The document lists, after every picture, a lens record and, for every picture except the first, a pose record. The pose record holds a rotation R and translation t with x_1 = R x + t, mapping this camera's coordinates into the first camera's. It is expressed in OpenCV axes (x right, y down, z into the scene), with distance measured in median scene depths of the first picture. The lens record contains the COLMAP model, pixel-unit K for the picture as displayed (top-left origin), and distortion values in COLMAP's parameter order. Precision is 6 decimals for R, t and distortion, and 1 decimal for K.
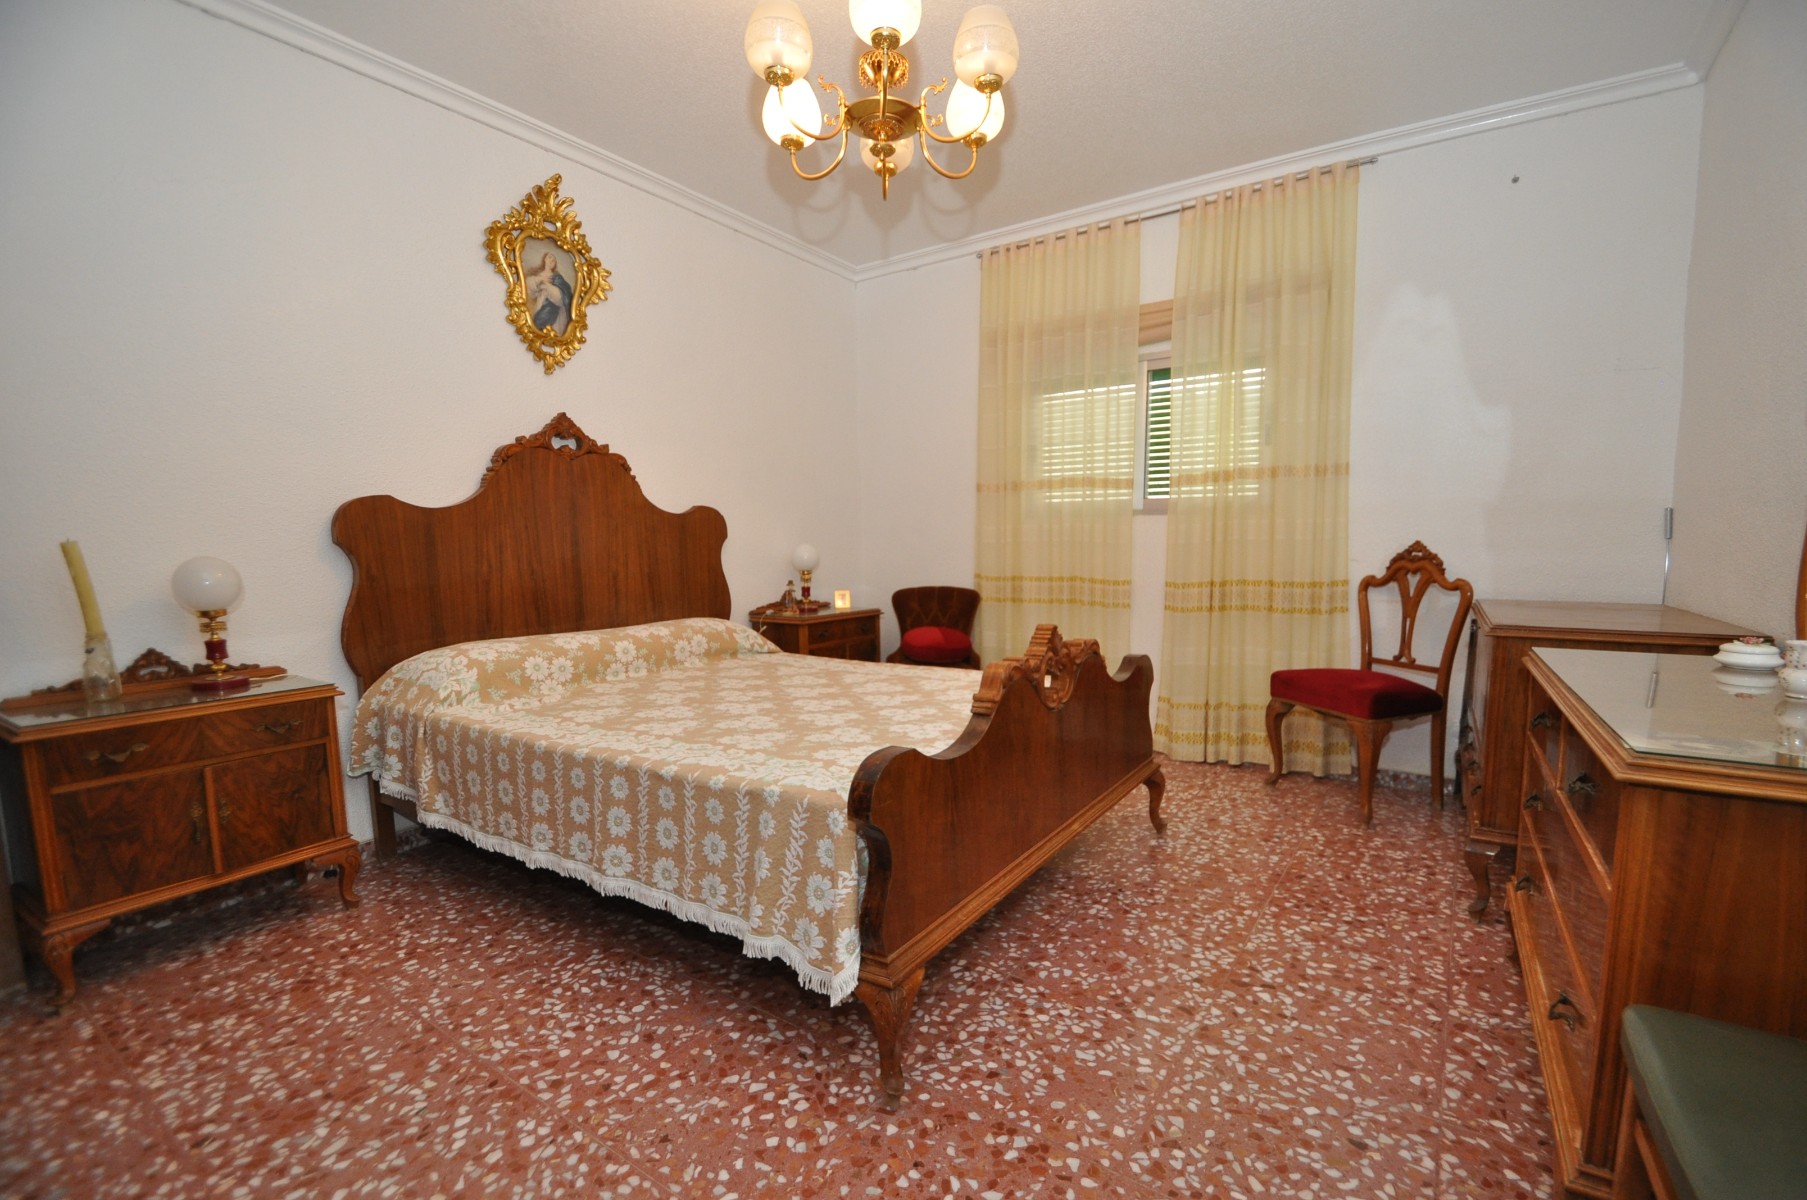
lens RADIAL K [[788.8, 0, 905.5], [0, 788.8, 591.5], [0, 0, 1]] dist [0.003086, -0.010625]
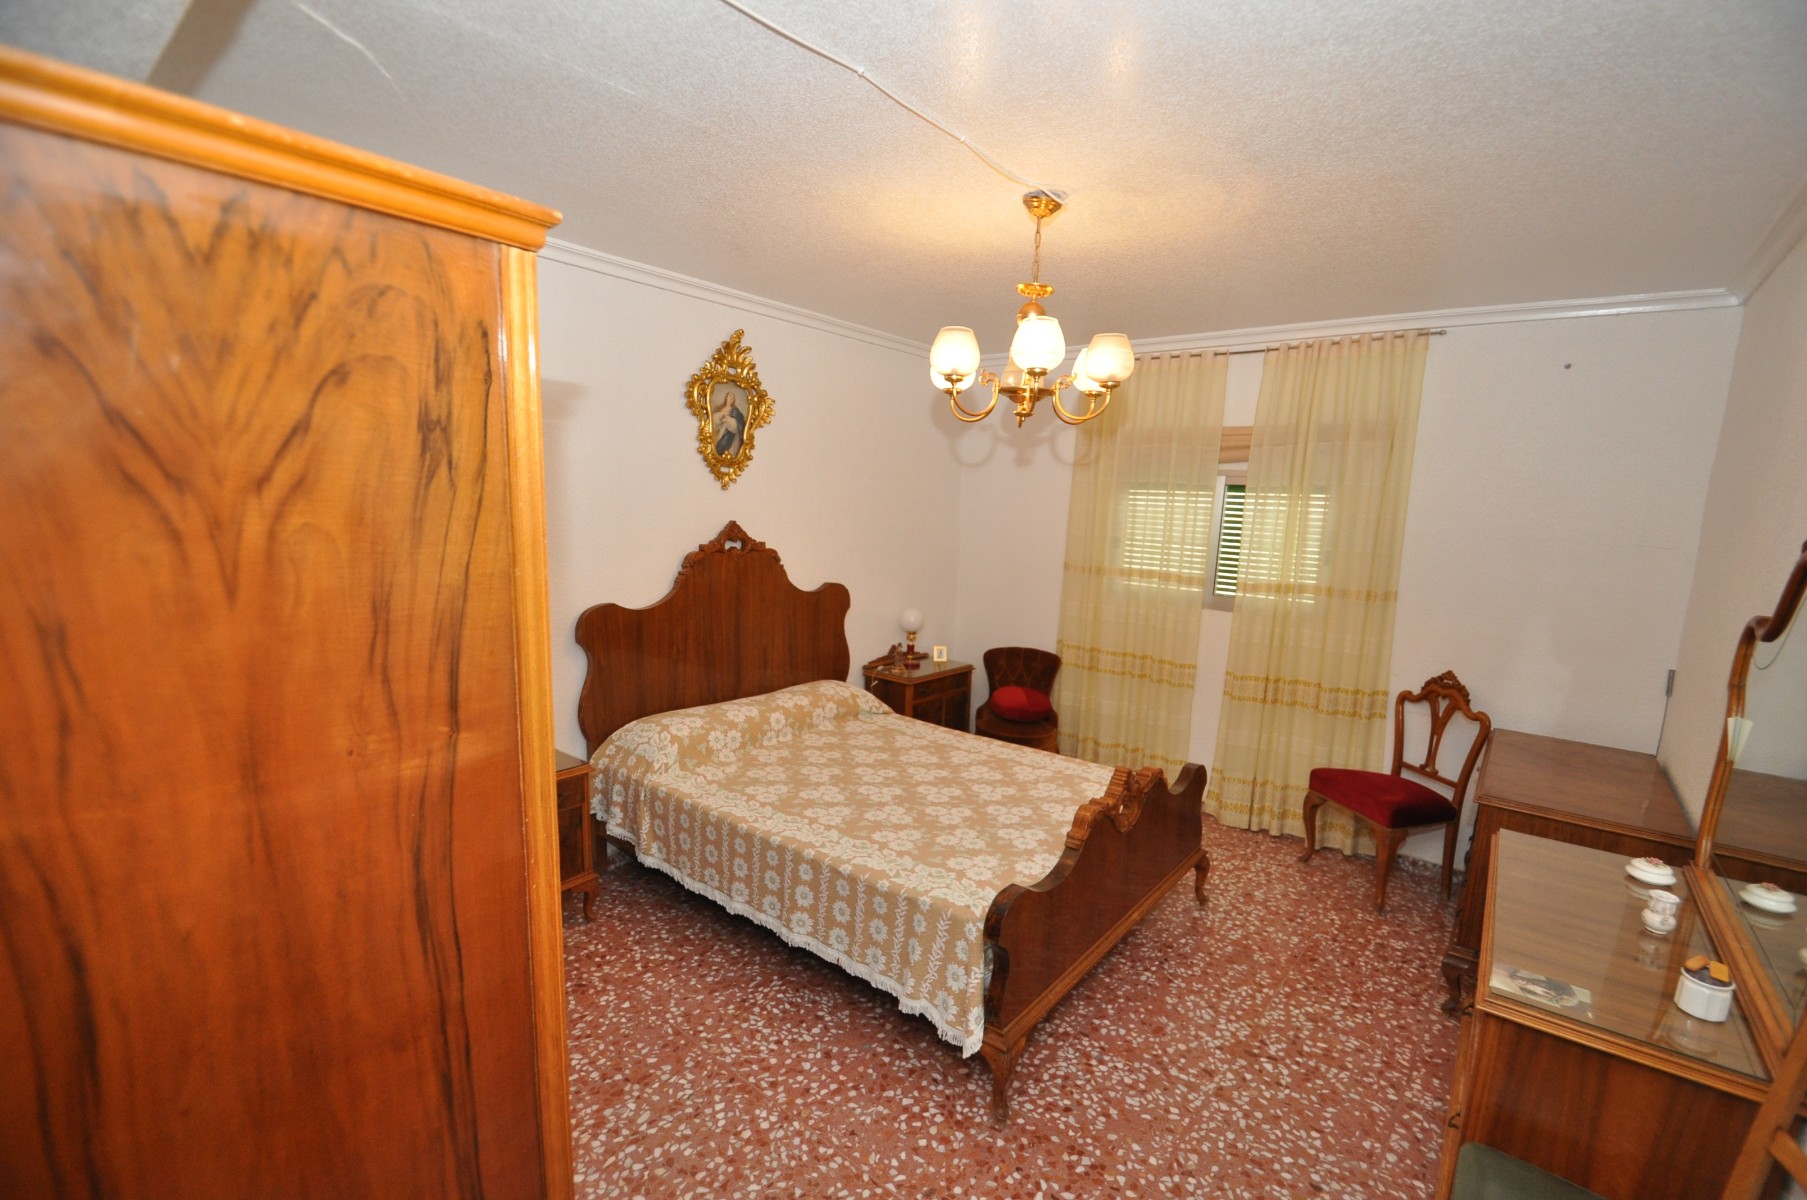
lens RADIAL K [[788.8, 0, 909.7], [0, 788.8, 588.5], [0, 0, 1]] dist [0.003086, -0.010625]
pose [[0.995541, 0.060541, -0.072336, -0.092637], [-0.056770, 0.996974, 0.053105, -0.285452], [0.075332, -0.048762, 0.995966, -0.298257]]
